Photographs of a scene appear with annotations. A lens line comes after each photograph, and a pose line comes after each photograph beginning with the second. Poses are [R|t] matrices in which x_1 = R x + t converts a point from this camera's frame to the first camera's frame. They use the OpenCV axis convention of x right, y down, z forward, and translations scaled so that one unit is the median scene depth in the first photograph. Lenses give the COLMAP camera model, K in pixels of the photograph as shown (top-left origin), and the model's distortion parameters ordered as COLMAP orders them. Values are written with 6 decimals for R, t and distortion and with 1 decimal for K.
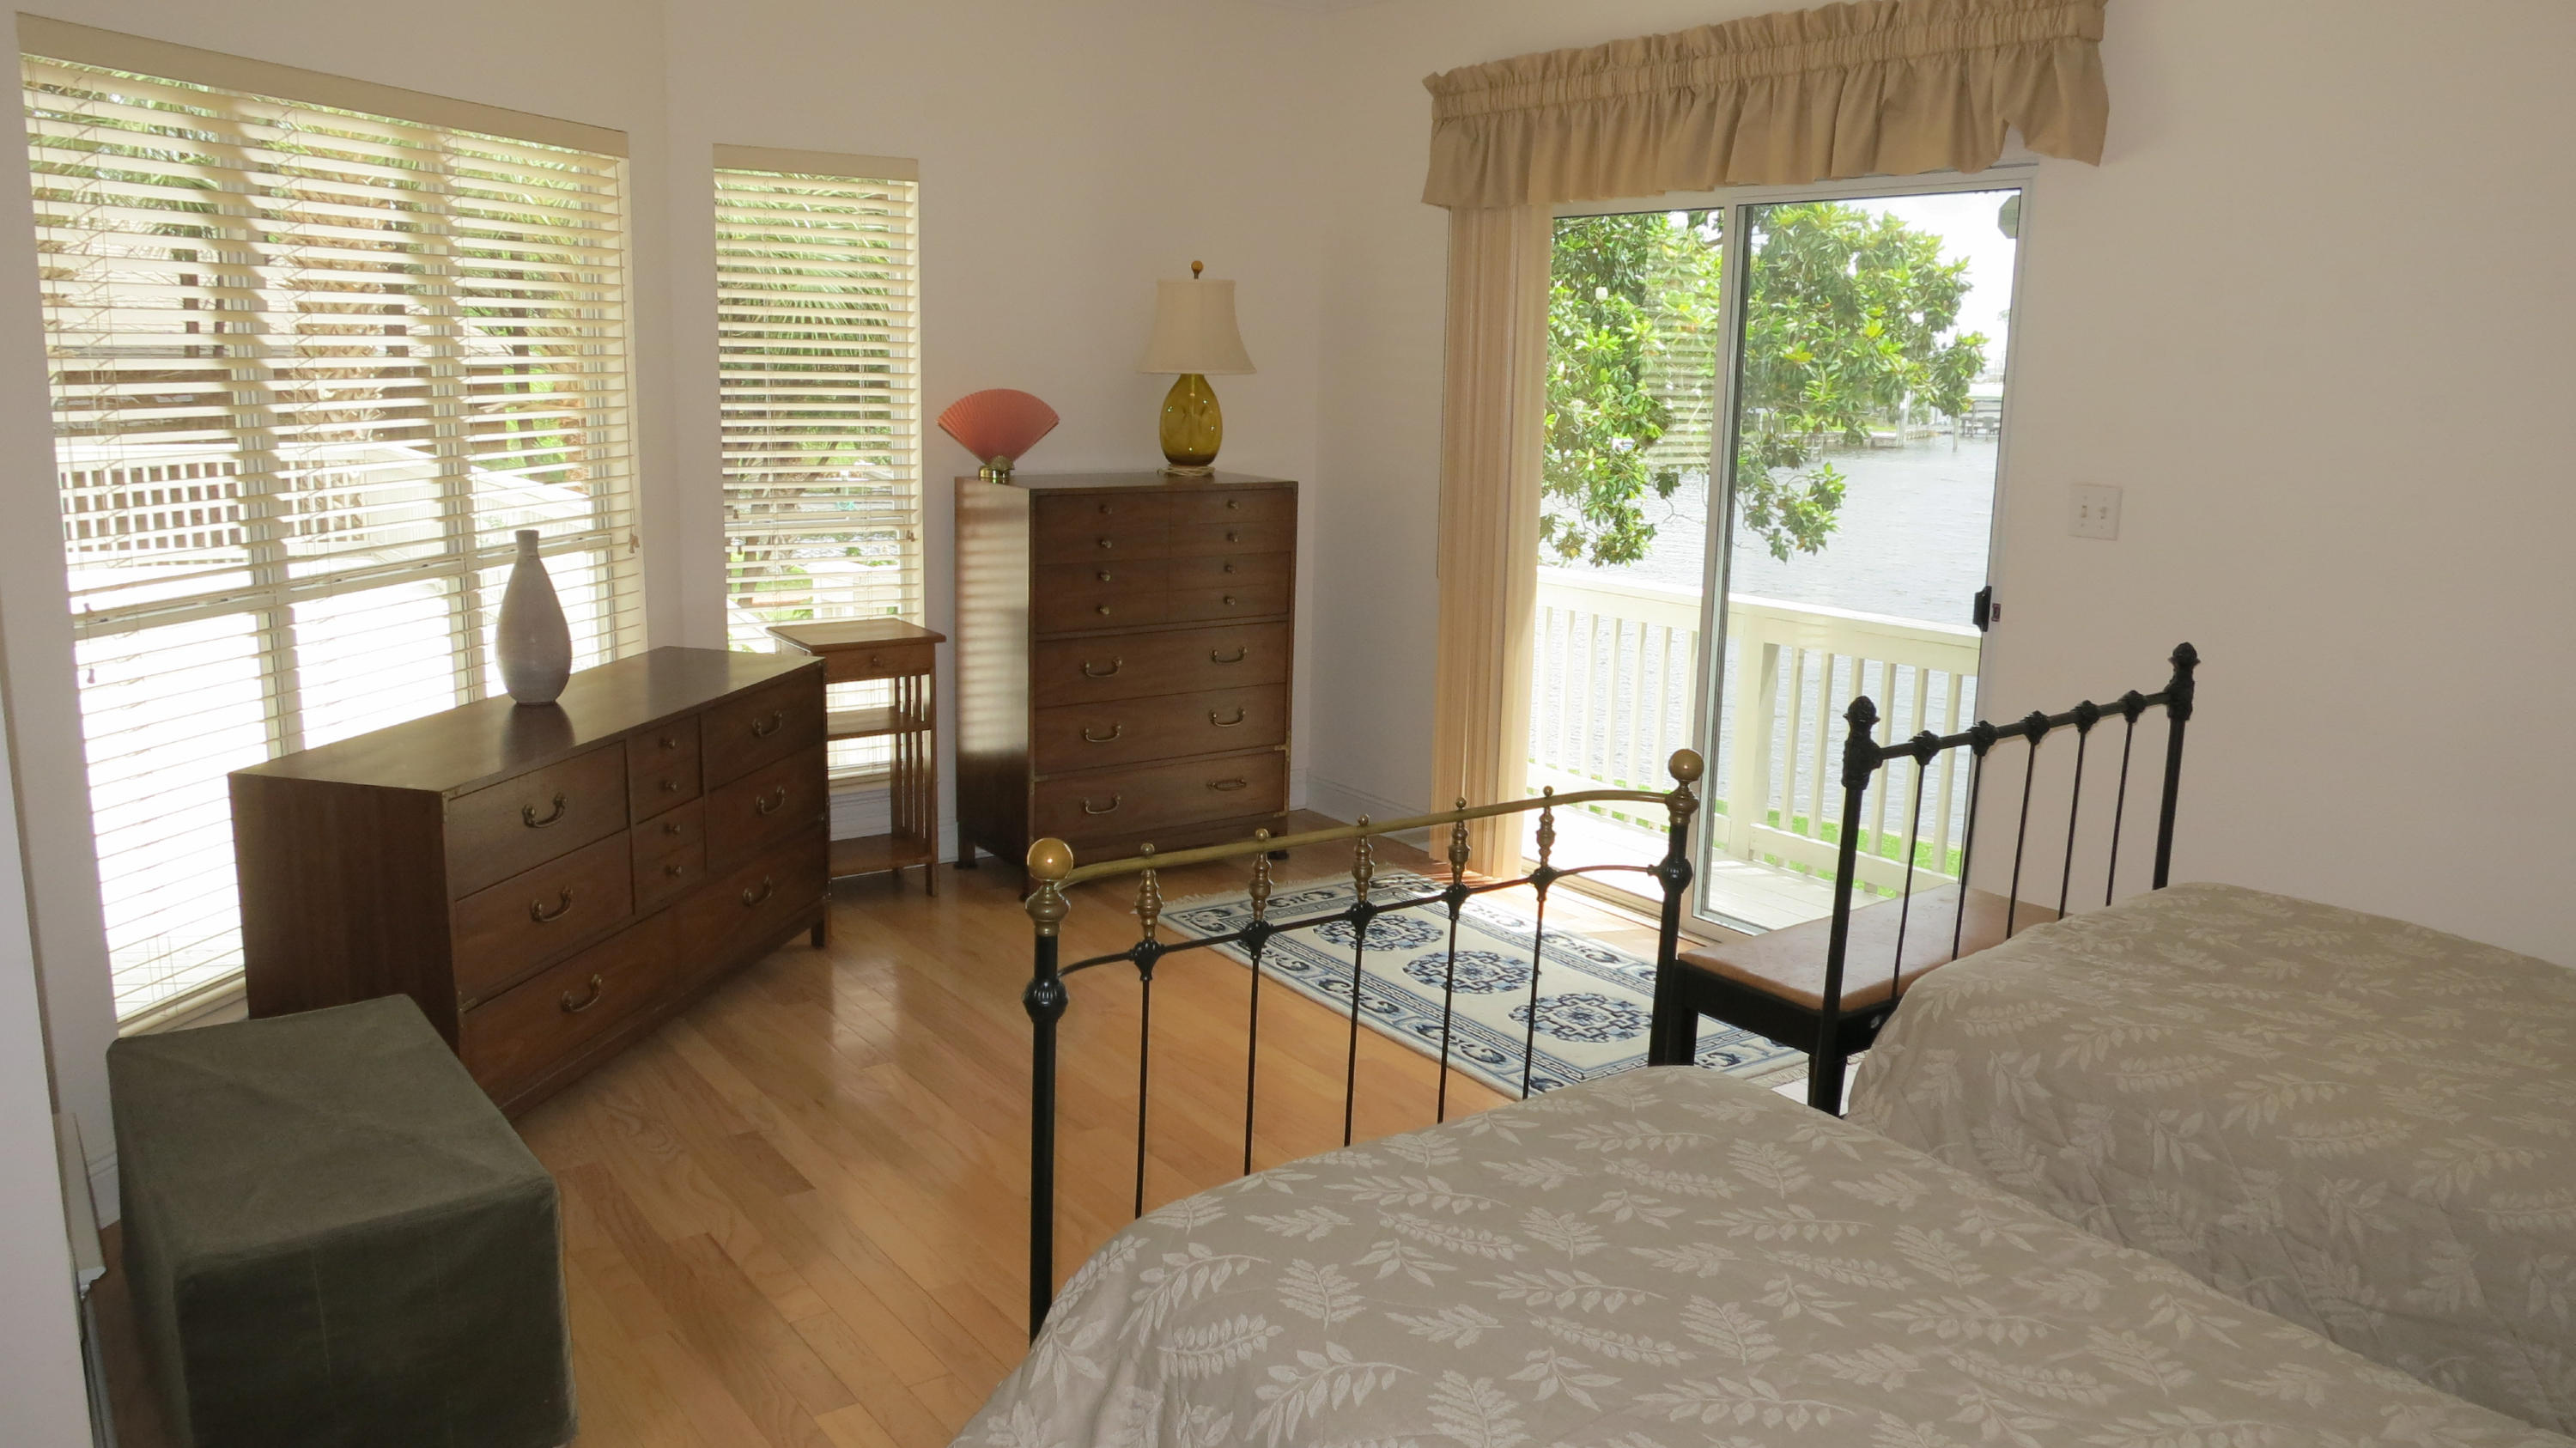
lens RADIAL K [[1921.5, 0, 1294.0], [0, 1921.5, 730.4], [0, 0, 1]] dist [-0.013370, -0.006652]
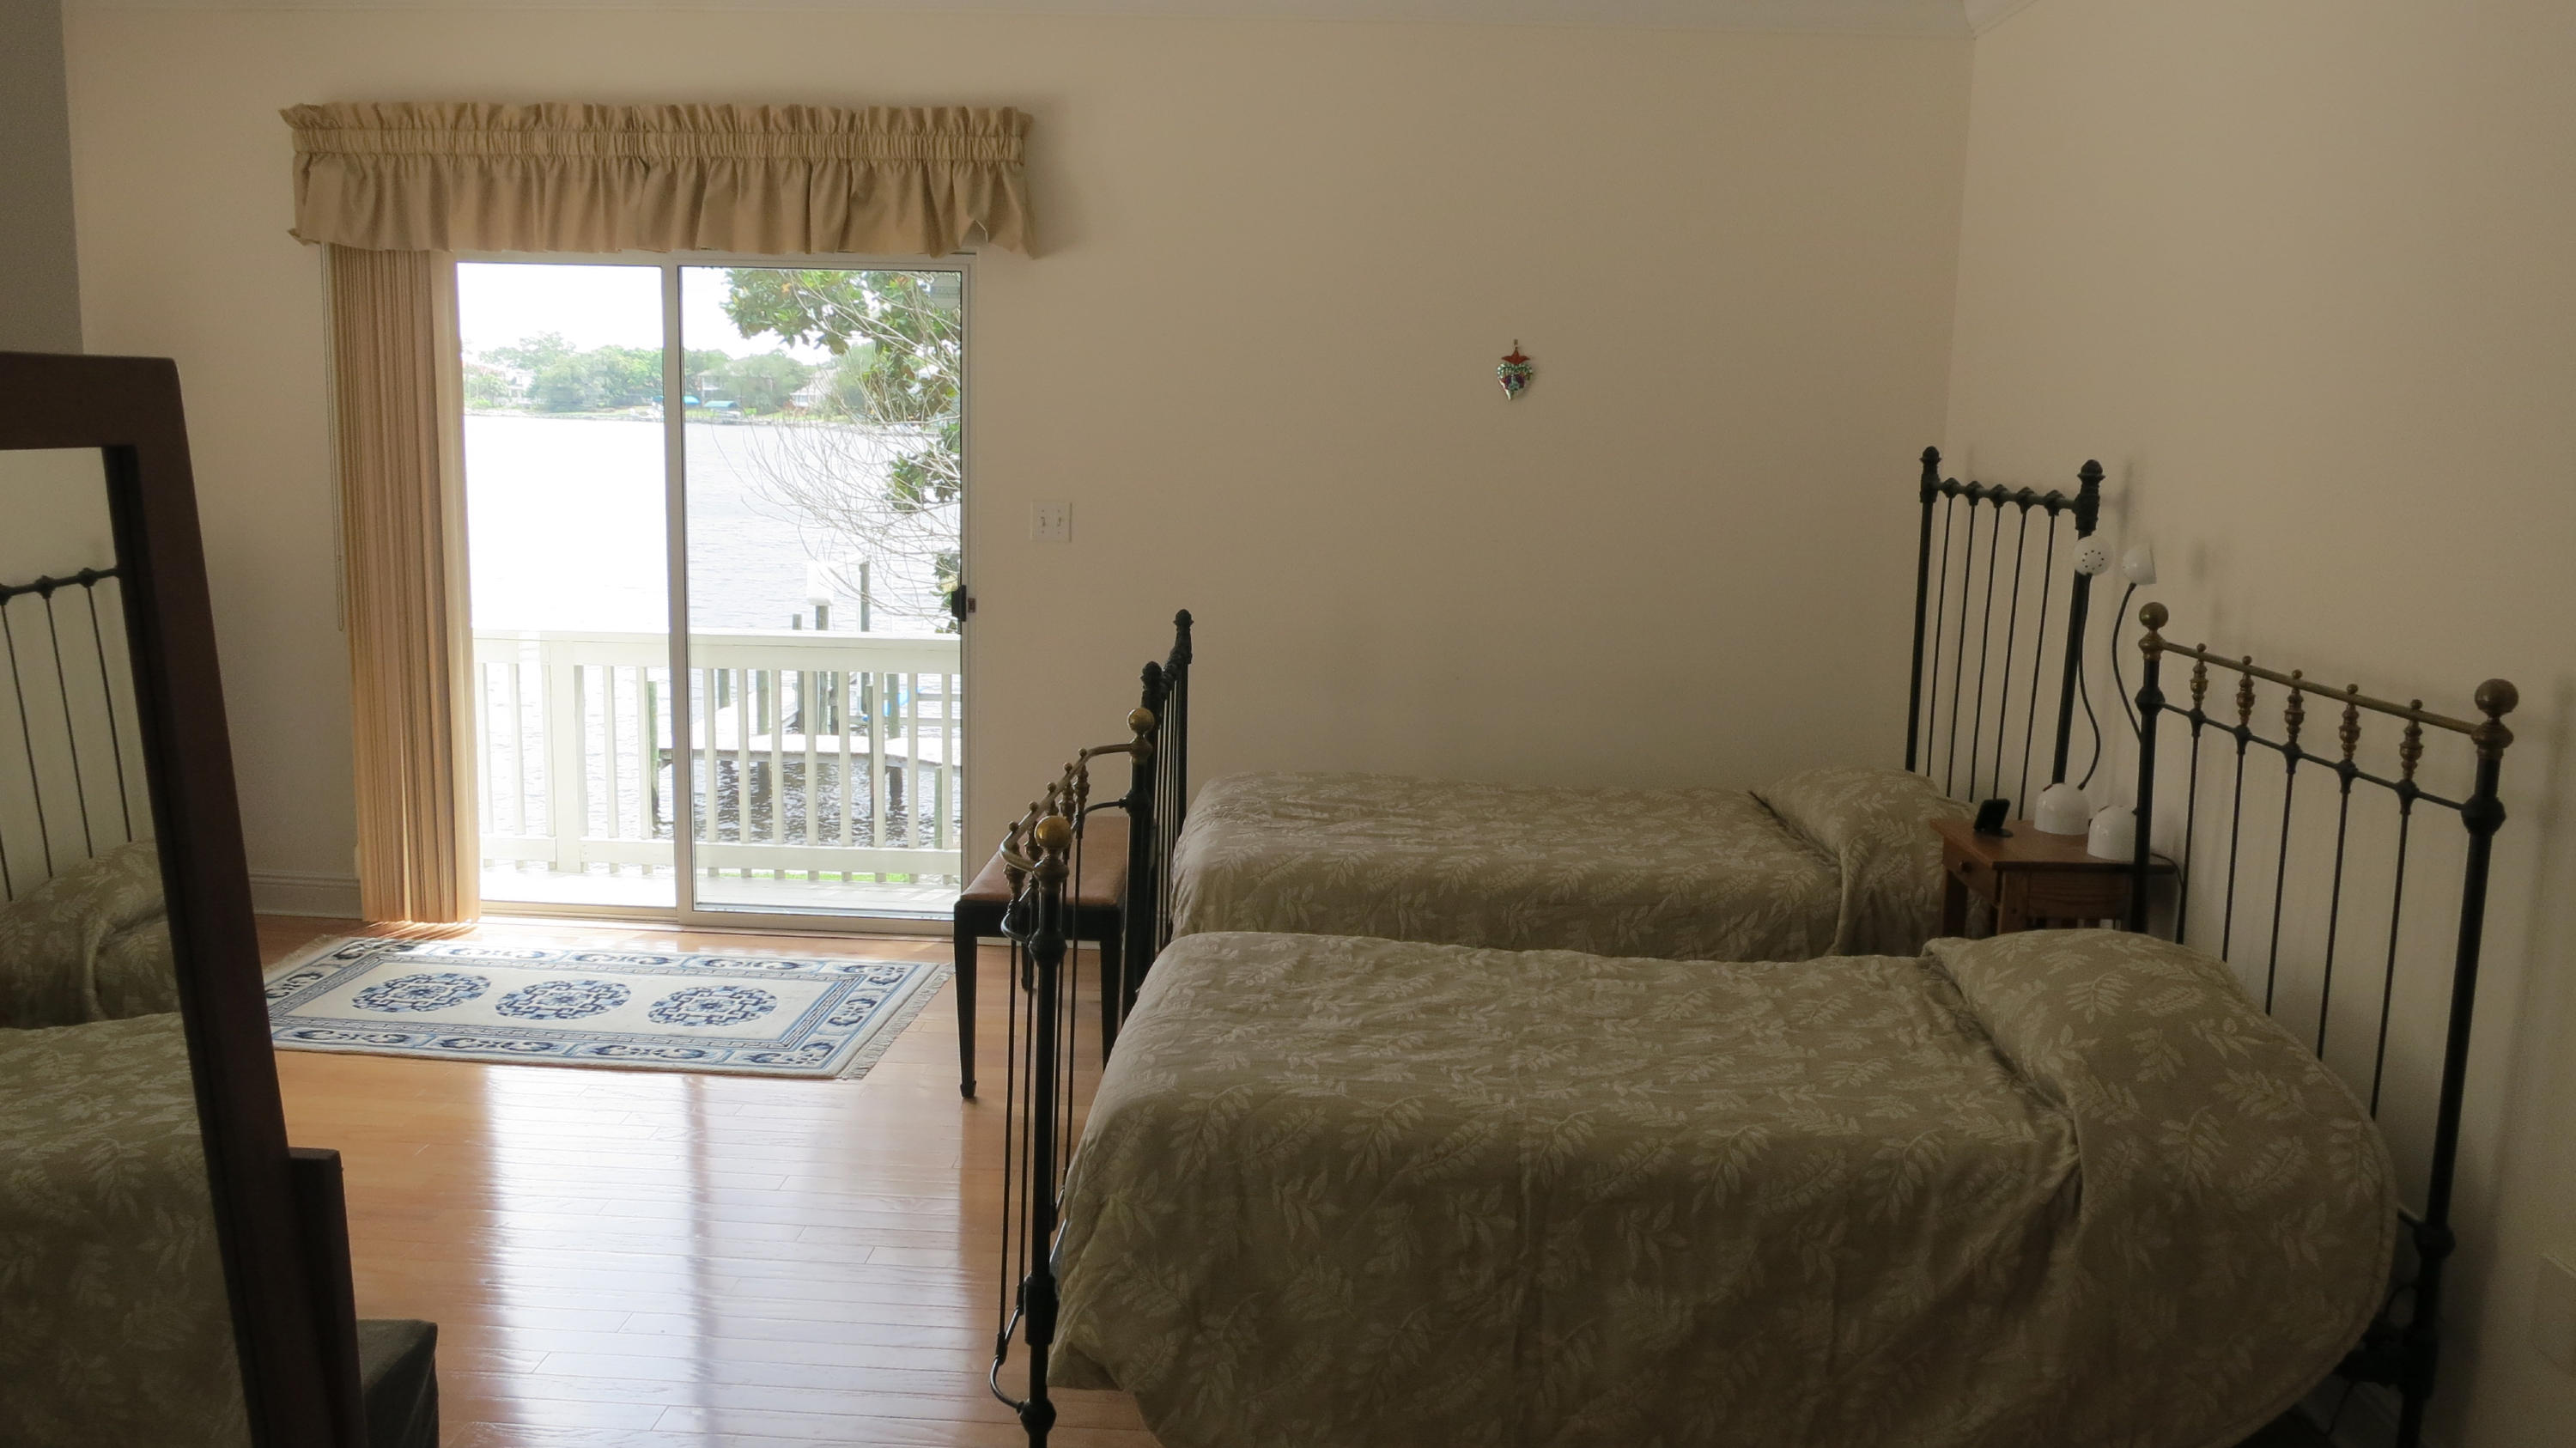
lens RADIAL K [[1963.2, 0, 1281.0], [0, 1963.2, 731.2], [0, 0, 1]] dist [0.005697, 0.001826]
pose [[0.625127, -0.134841, 0.768787, -0.499634], [0.141723, 0.988201, 0.058086, -0.025334], [-0.767548, 0.072644, 0.636861, 0.026670]]
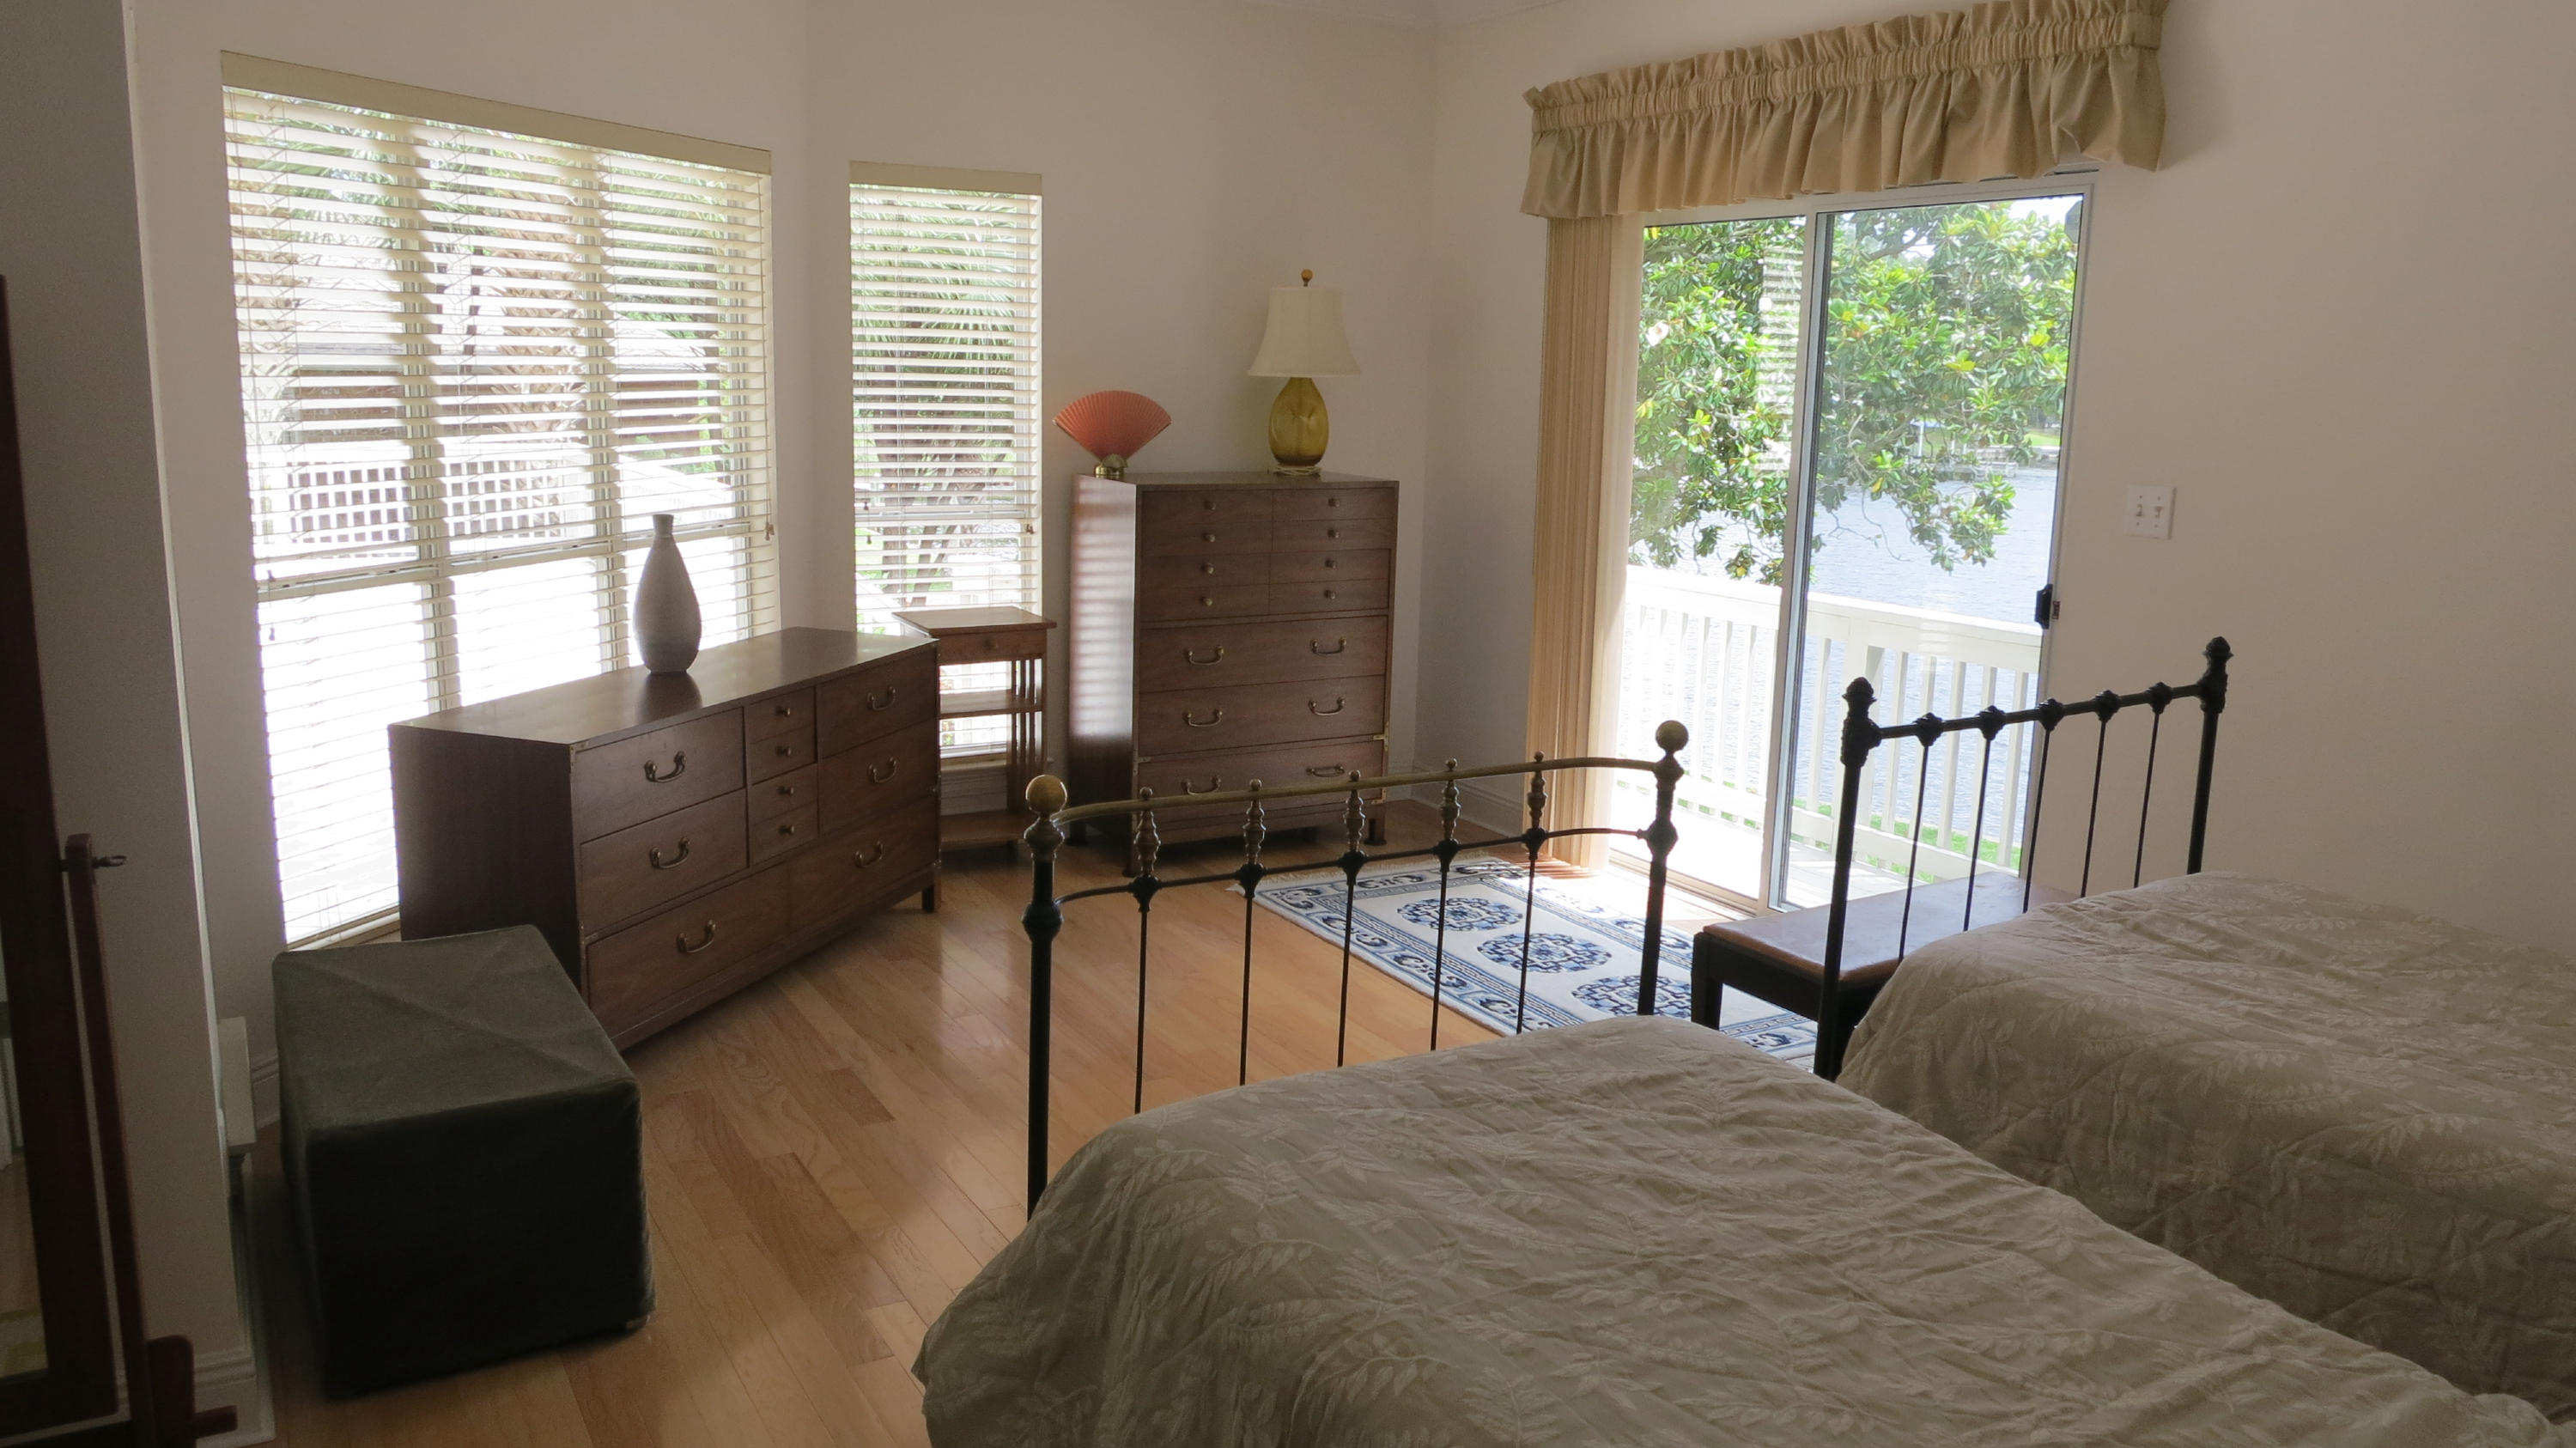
lens RADIAL K [[1930.3, 0, 1287.8], [0, 1930.3, 719.1], [0, 0, 1]] dist [-0.003004, -0.000053]
pose [[0.994874, 0.020210, -0.099081, 0.061449], [-0.021515, 0.999695, -0.012116, 0.016923], [0.098806, 0.014186, 0.995006, -0.056021]]
